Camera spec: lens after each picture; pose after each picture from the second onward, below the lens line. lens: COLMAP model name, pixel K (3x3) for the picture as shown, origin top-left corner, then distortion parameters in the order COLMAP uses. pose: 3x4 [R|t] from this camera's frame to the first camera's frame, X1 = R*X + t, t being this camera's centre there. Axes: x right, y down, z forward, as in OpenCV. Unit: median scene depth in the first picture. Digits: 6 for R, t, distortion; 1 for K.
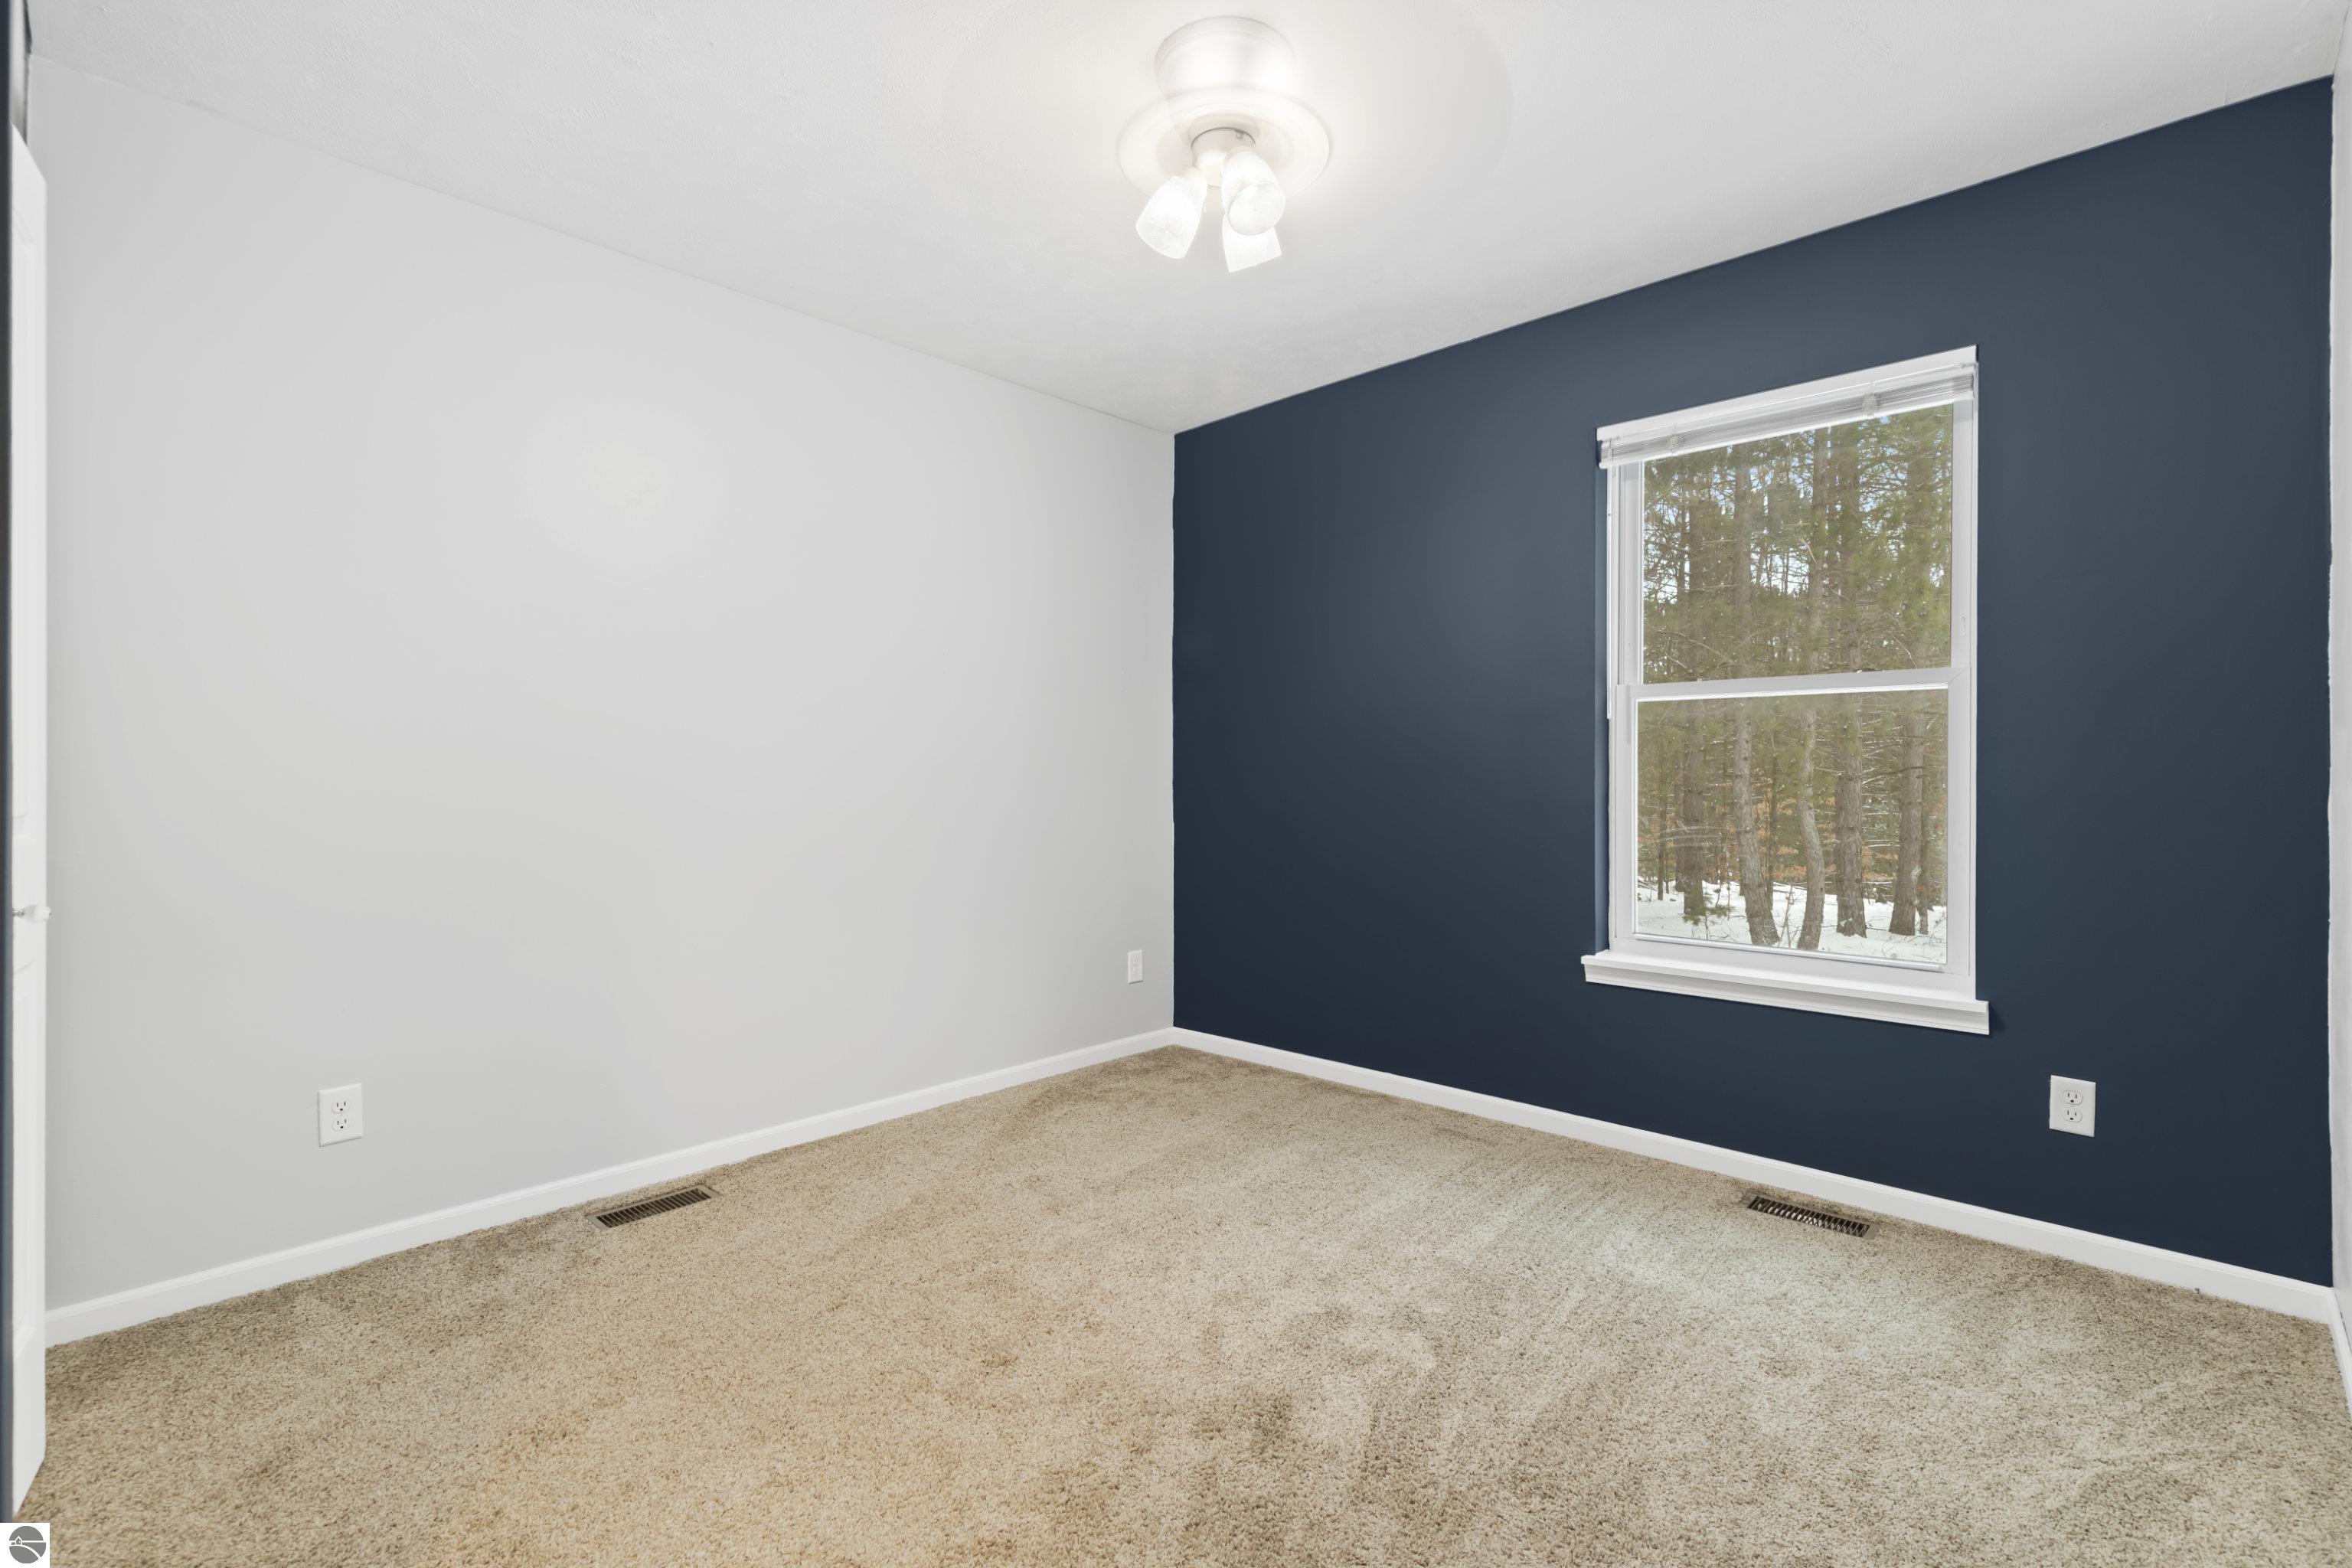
lens RADIAL K [[1073.0, 0, 1168.4], [0, 1073.0, 759.9], [0, 0, 1]] dist [0.009593, -0.000432]
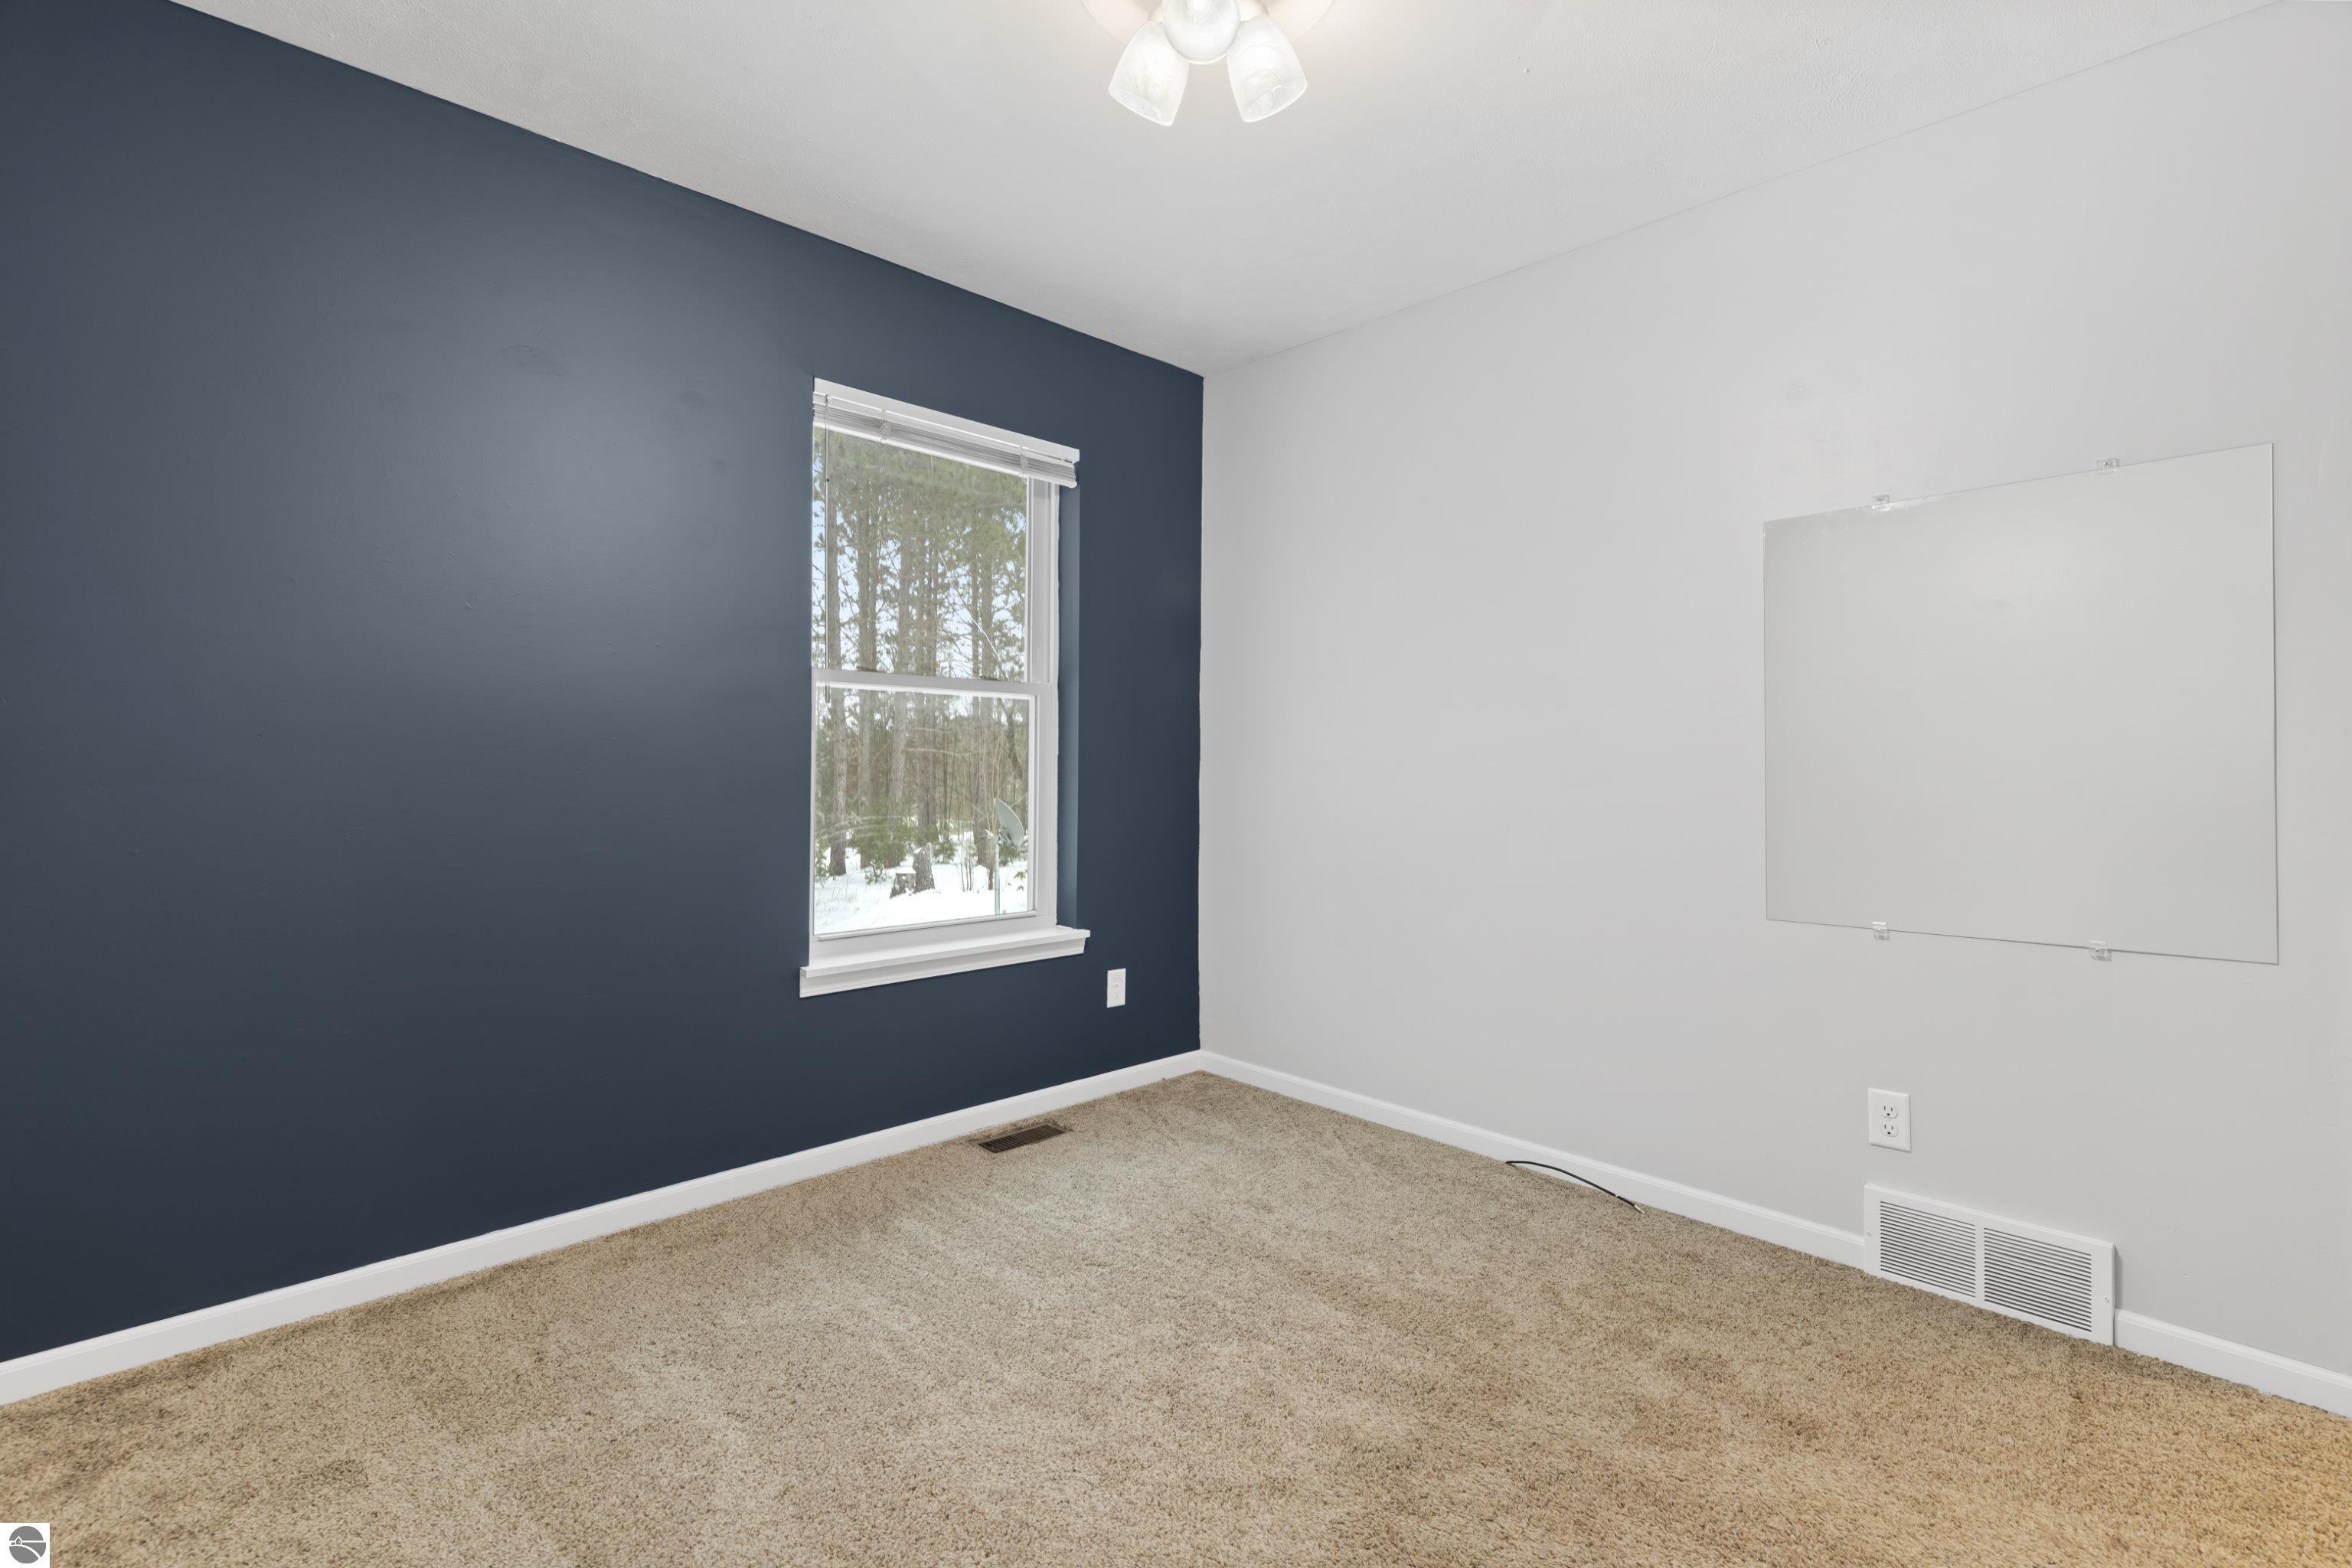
lens RADIAL K [[1073.0, 0, 1168.4], [0, 1073.0, 759.9], [0, 0, 1]] dist [0.009593, -0.000432]
pose [[0.057854, 0.004204, 0.998316, -0.580973], [-0.007405, 0.999965, -0.003782, 0.012231], [-0.998298, -0.007173, 0.057883, 0.785829]]
